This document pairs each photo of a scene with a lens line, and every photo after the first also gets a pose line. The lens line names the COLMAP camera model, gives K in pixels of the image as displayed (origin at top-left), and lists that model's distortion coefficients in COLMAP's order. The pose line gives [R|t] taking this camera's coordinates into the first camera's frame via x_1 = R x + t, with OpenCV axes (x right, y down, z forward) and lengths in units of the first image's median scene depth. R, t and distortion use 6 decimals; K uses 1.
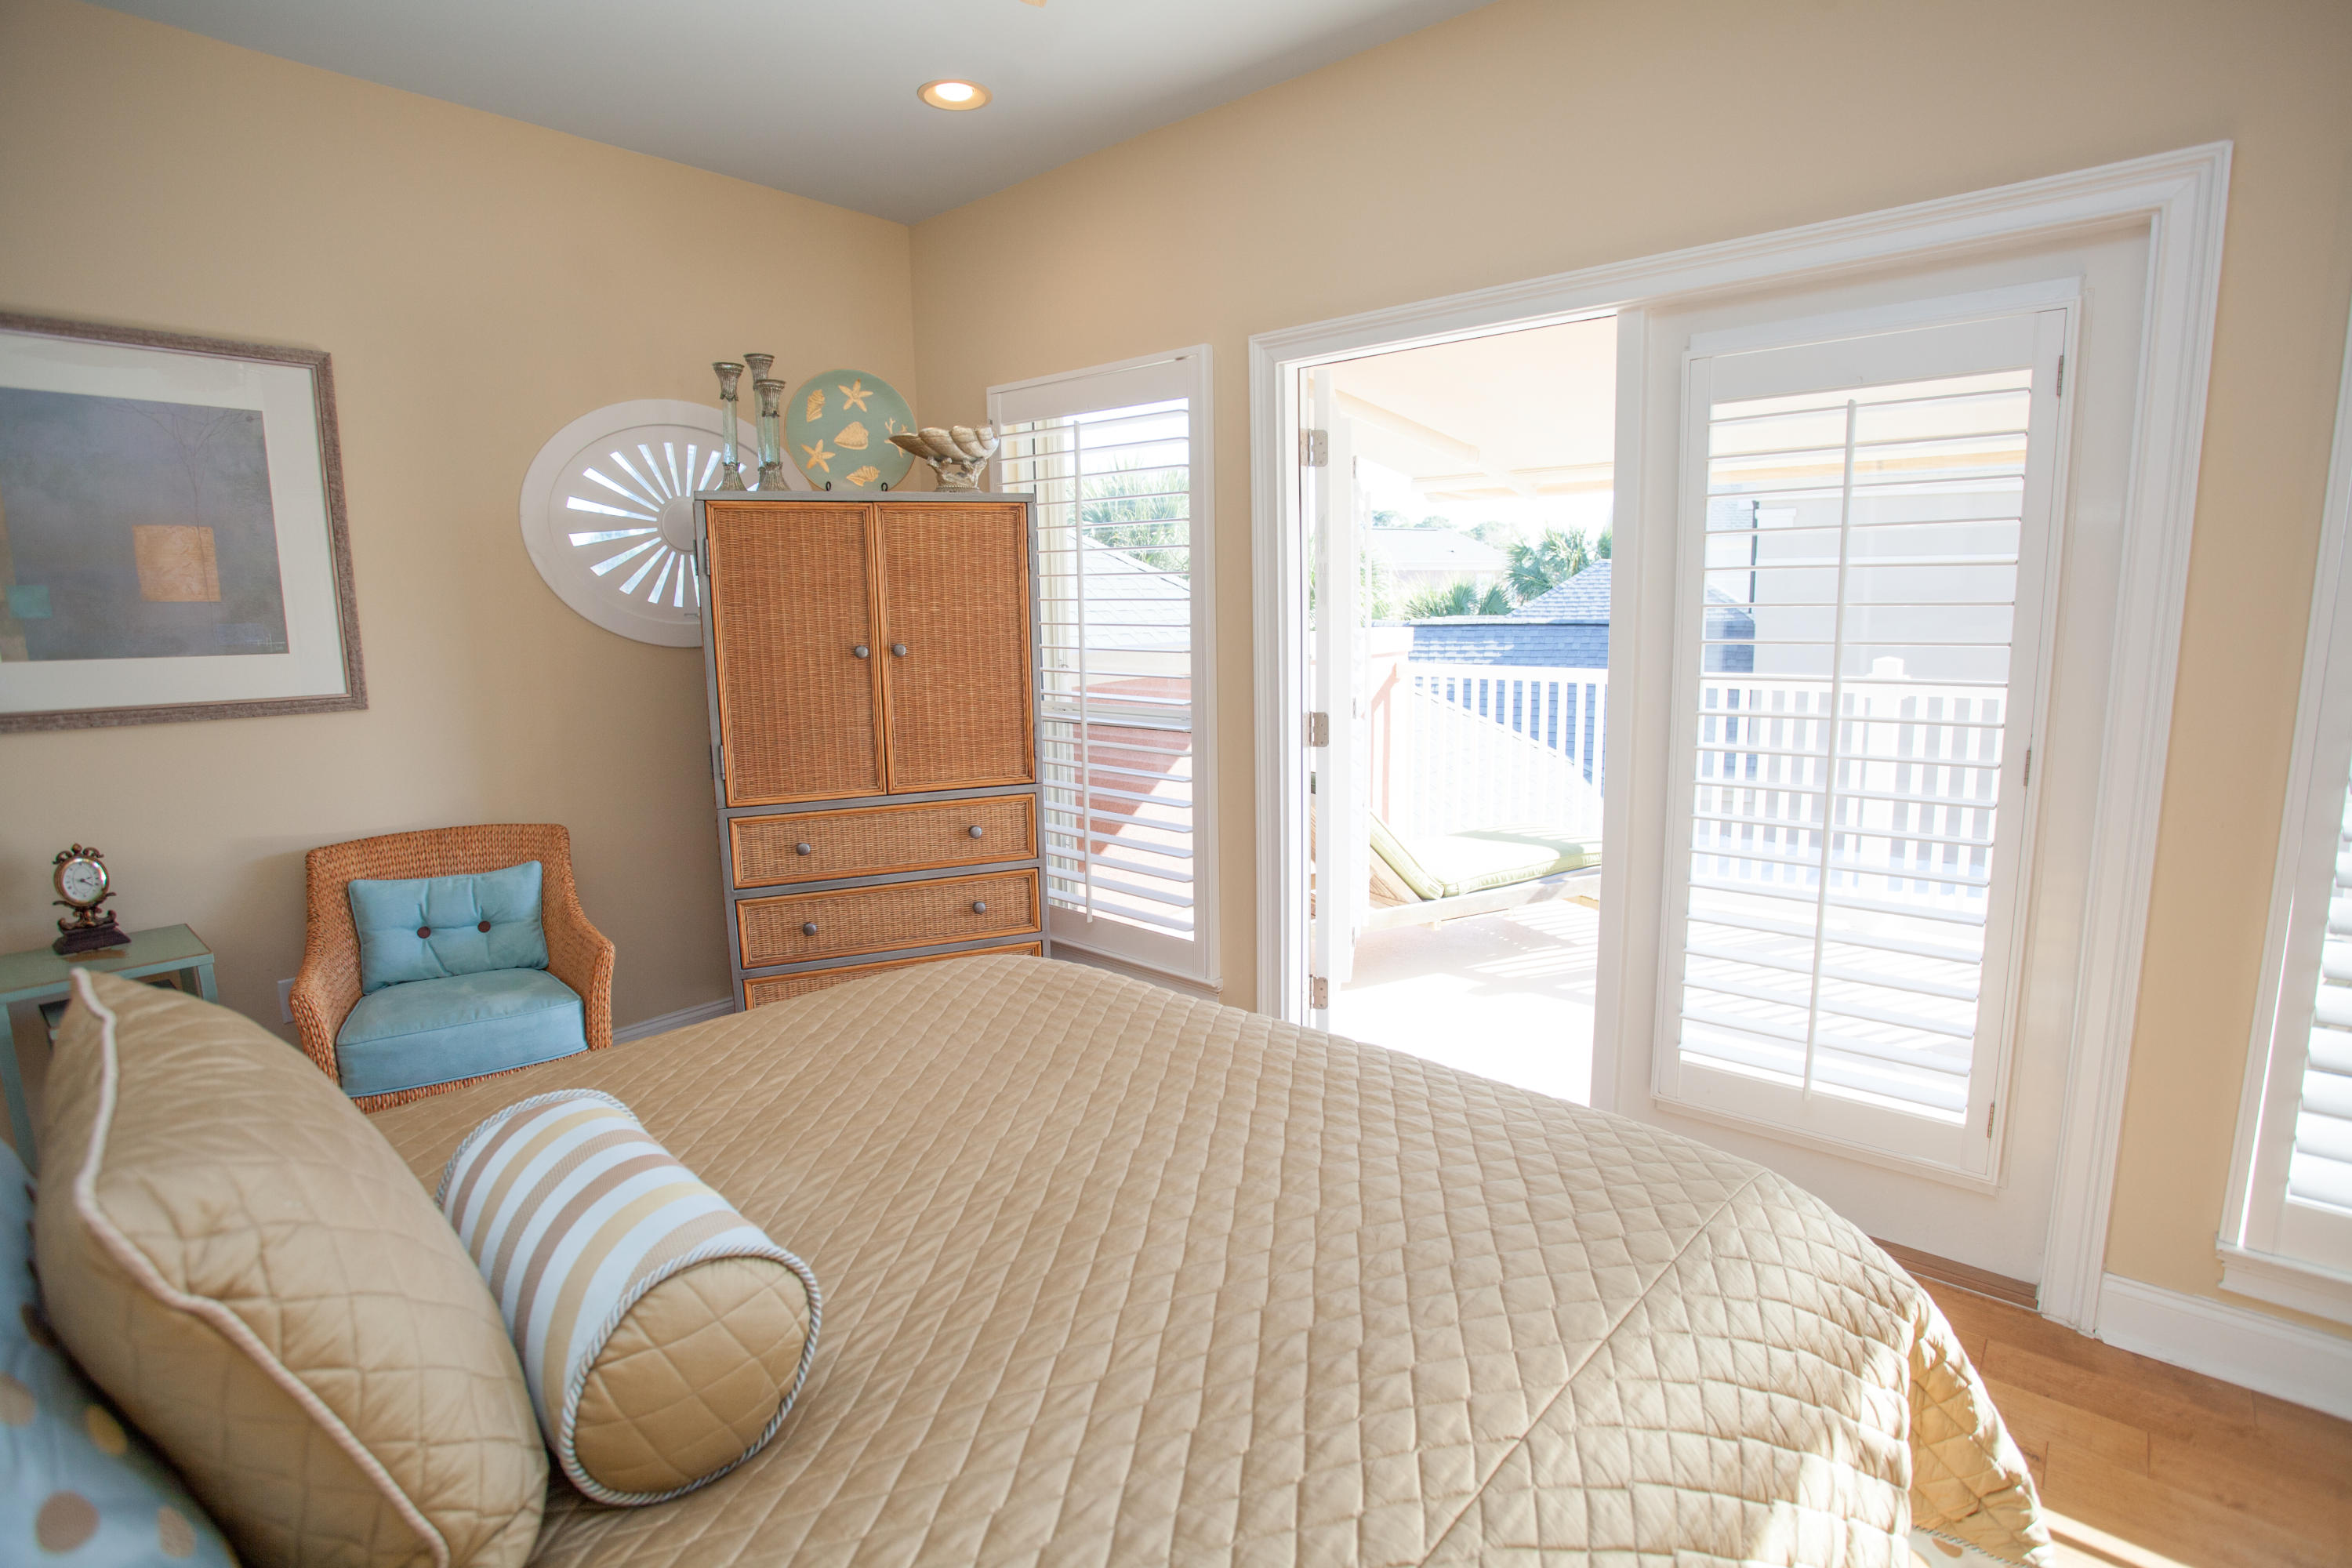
lens RADIAL K [[1136.9, 0, 1180.9], [0, 1136.9, 789.7], [0, 0, 1]] dist [-0.075606, 0.035722]
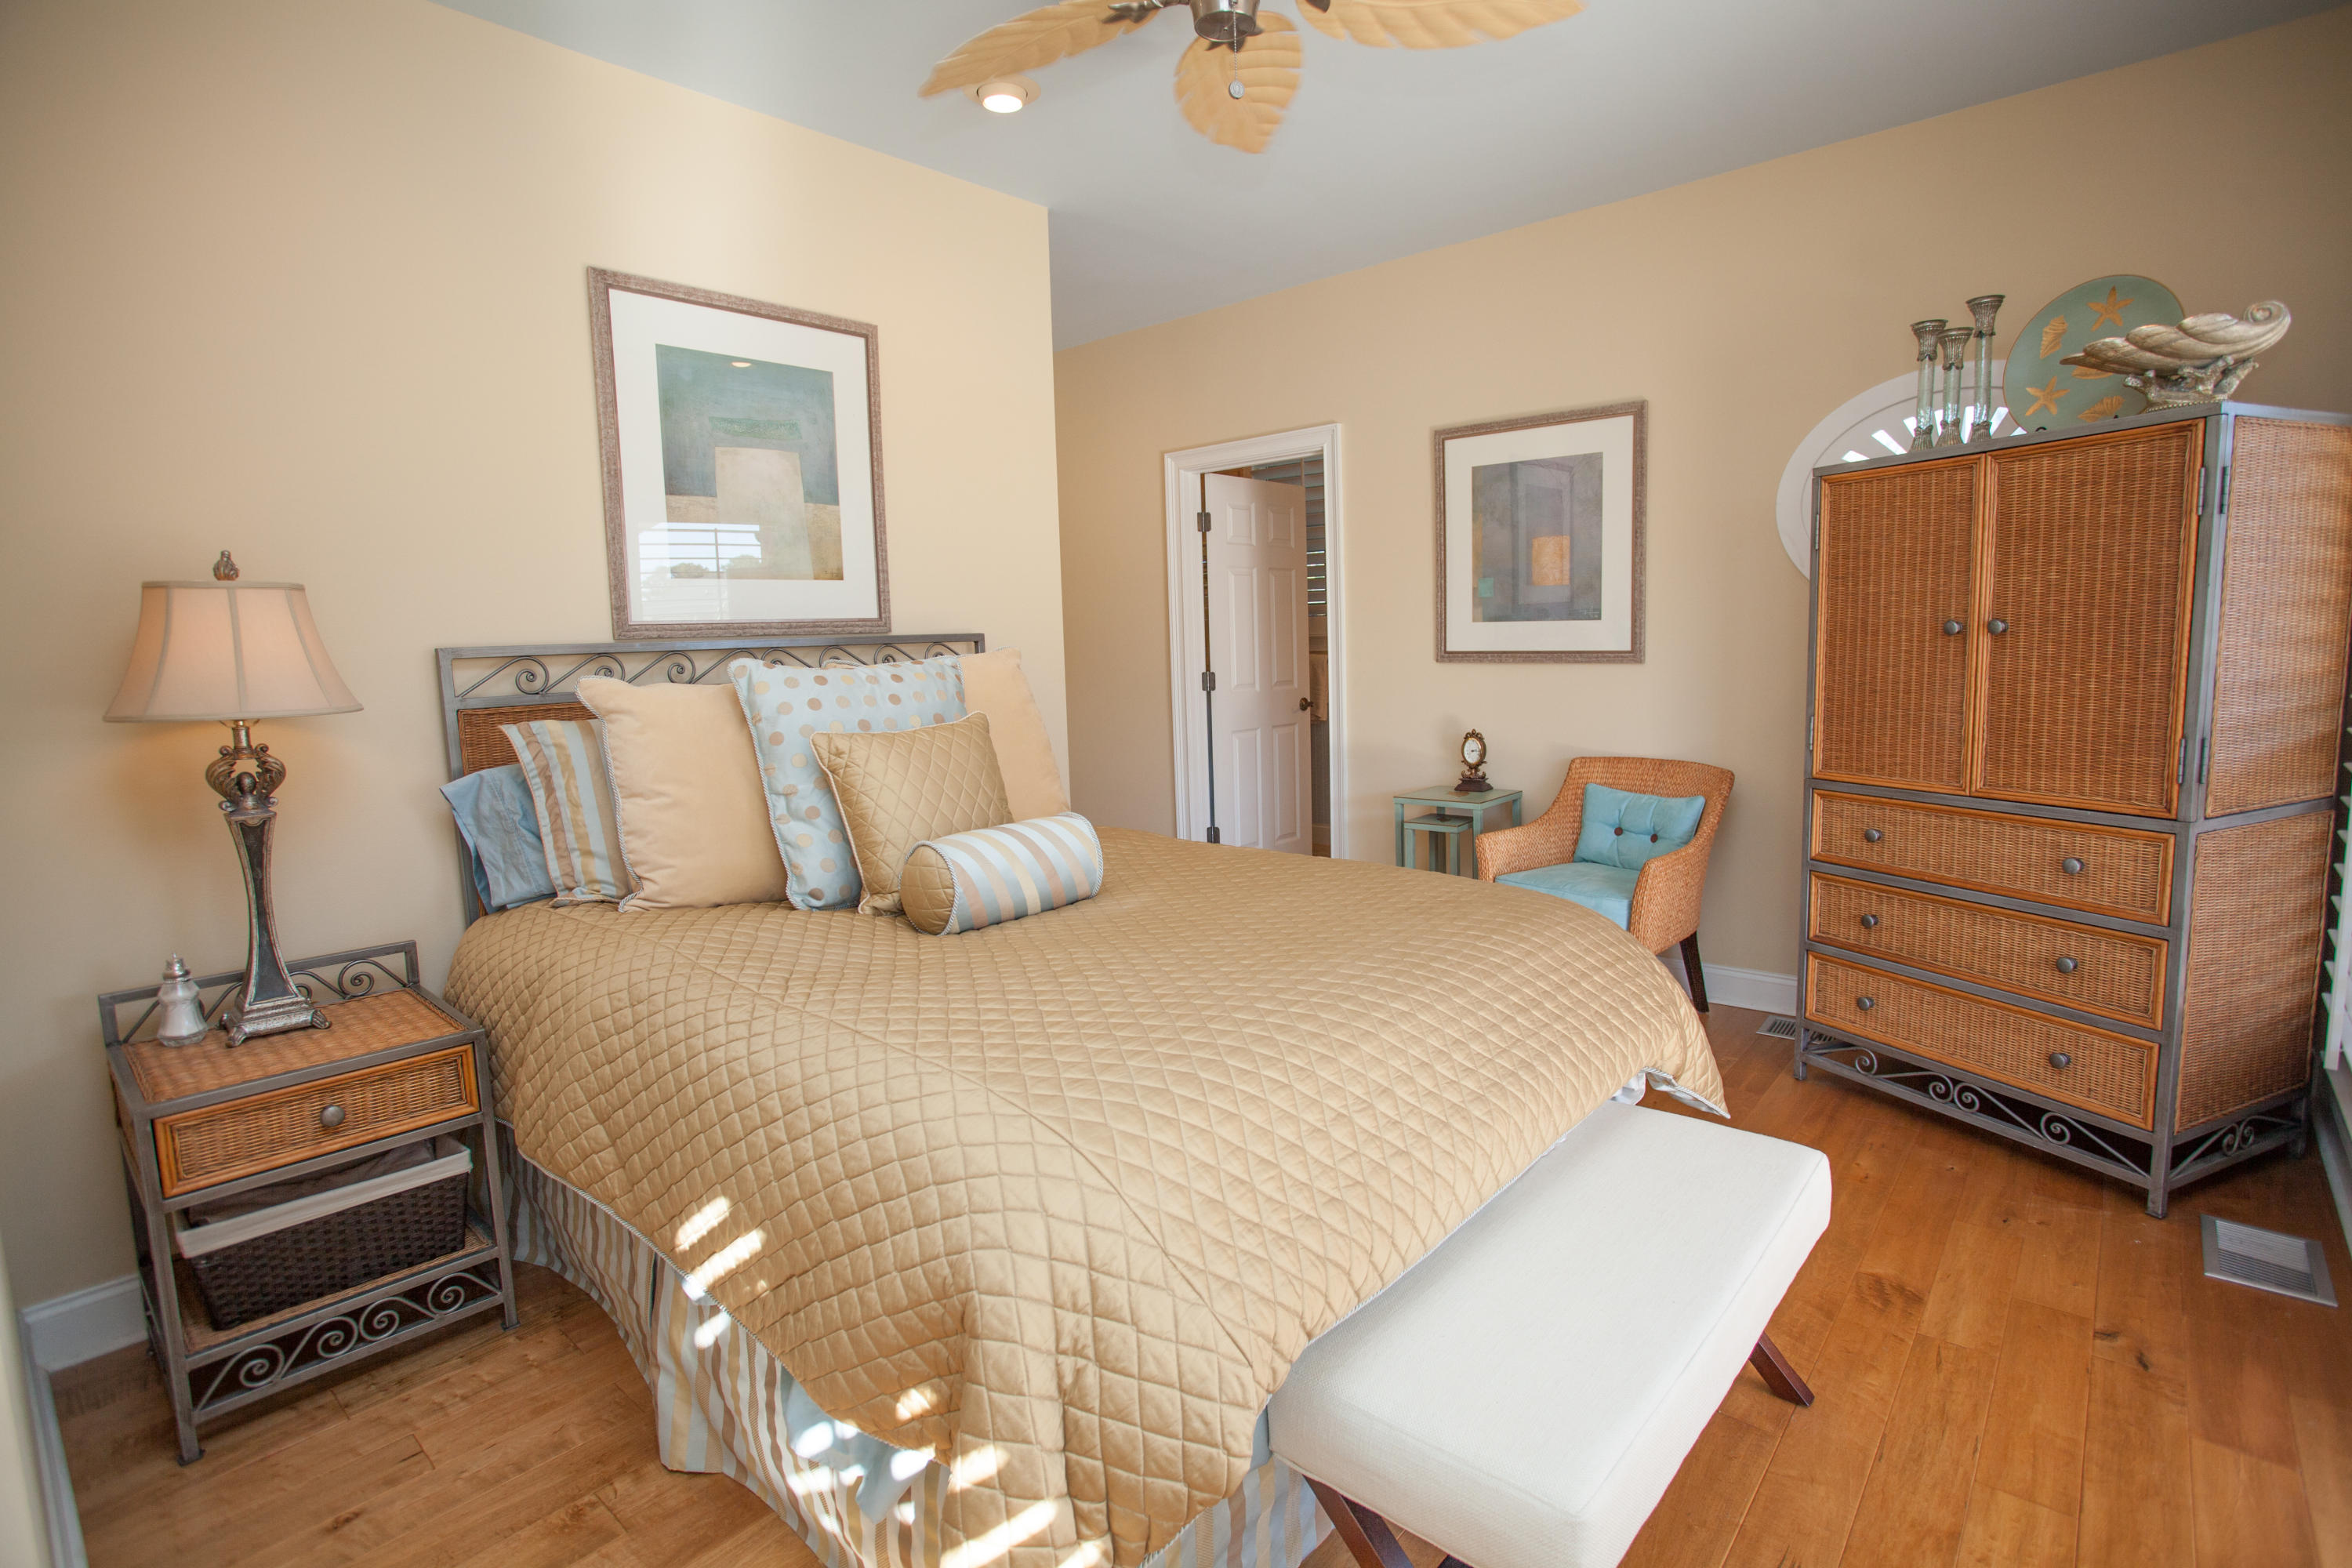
lens RADIAL K [[1136.9, 0, 1180.9], [0, 1136.9, 789.7], [0, 0, 1]] dist [-0.075606, 0.035722]
pose [[-0.004957, 0.151307, -0.988474, 0.594241], [-0.130967, 0.979874, 0.150648, -0.050367], [0.991374, 0.130205, 0.014959, 0.416261]]
